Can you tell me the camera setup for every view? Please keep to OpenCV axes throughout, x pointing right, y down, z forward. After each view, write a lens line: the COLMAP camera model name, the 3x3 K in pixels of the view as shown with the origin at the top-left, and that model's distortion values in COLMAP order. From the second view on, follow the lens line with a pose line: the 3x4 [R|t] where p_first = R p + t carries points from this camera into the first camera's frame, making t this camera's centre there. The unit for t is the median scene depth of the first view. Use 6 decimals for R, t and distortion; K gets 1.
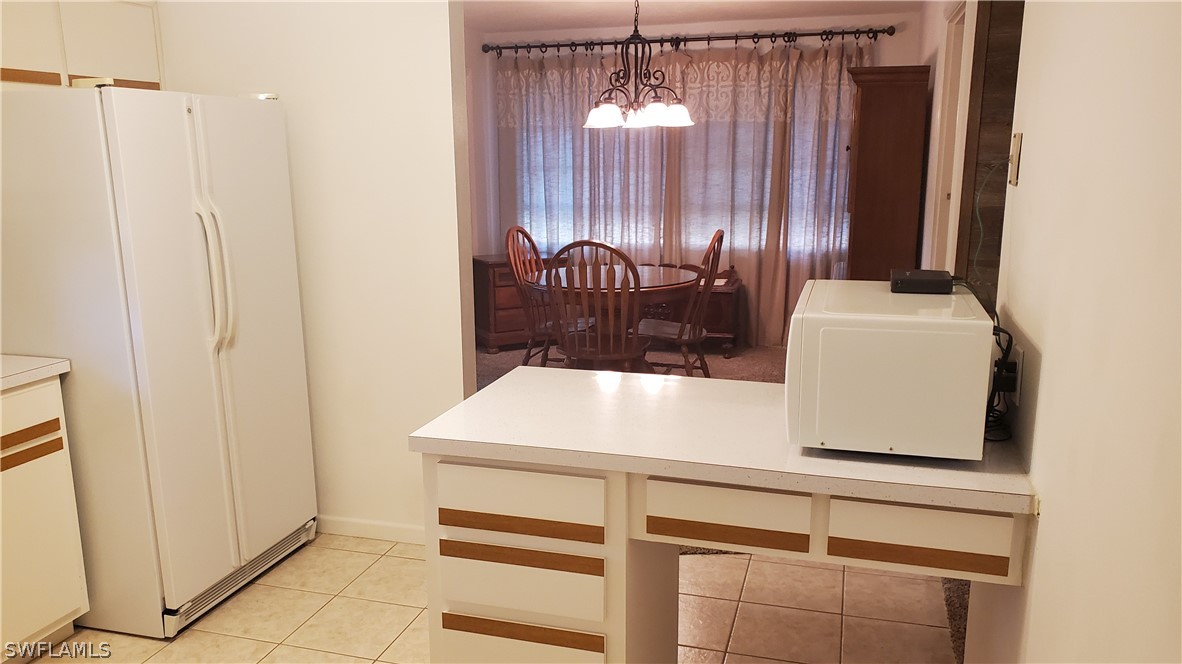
lens RADIAL K [[918.8, 0, 575.0], [0, 918.8, 343.4], [0, 0, 1]] dist [0.193412, -0.569205]
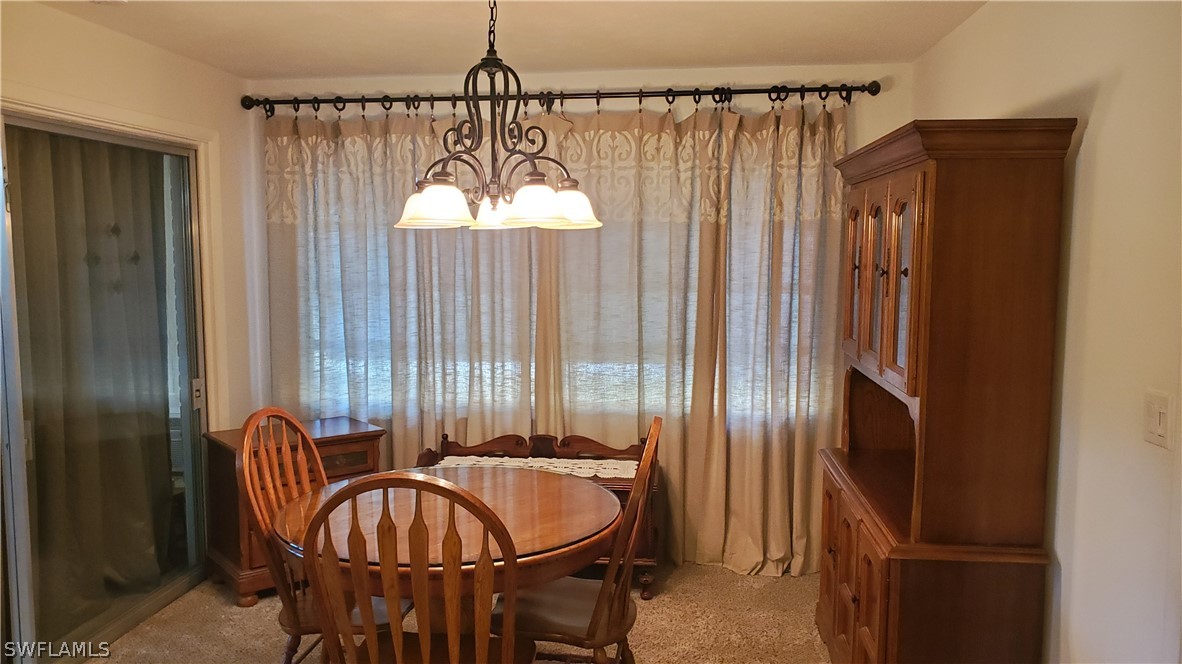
lens RADIAL K [[918.8, 0, 575.0], [0, 918.8, 343.4], [0, 0, 1]] dist [0.193412, -0.569205]
pose [[0.985735, -0.011976, 0.167879, 0.017190], [0.028427, 0.994982, -0.095931, -0.094713], [-0.165888, 0.099335, 0.981129, 0.391392]]
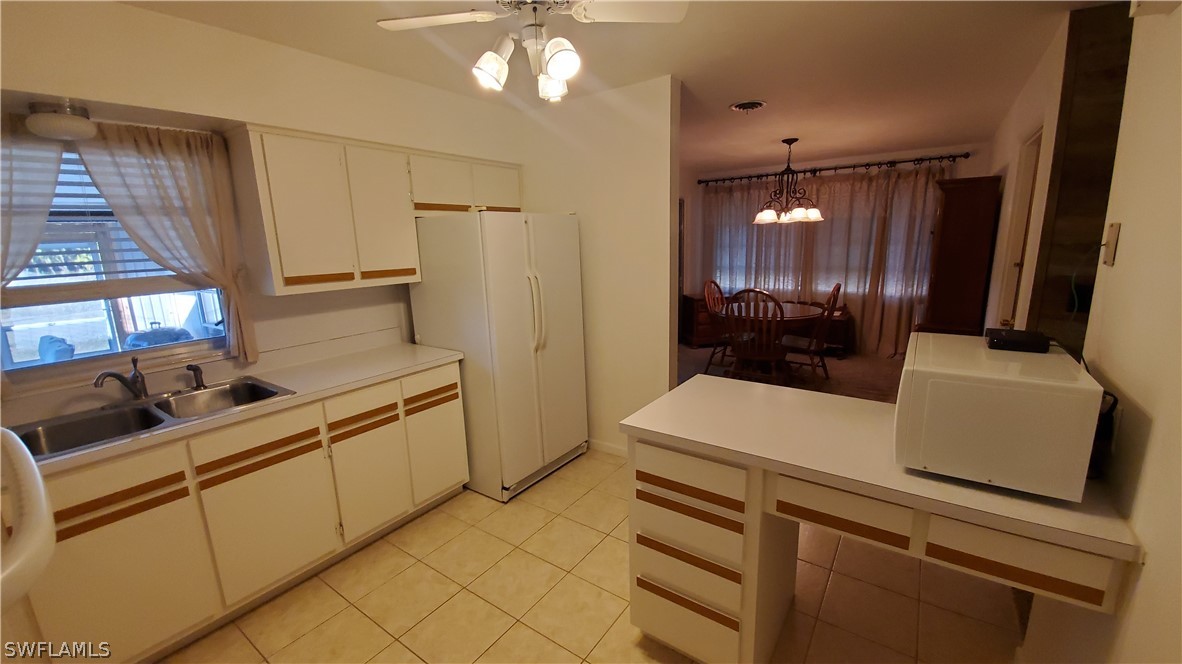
lens RADIAL K [[471.2, 0, 589.2], [0, 471.2, 337.2], [0, 0, 1]] dist [0.017979, -0.017179]
pose [[0.948038, 0.045527, -0.314884, 0.005615], [-0.044027, 0.998960, 0.011877, -0.014964], [0.315098, 0.002604, 0.949056, 0.056137]]
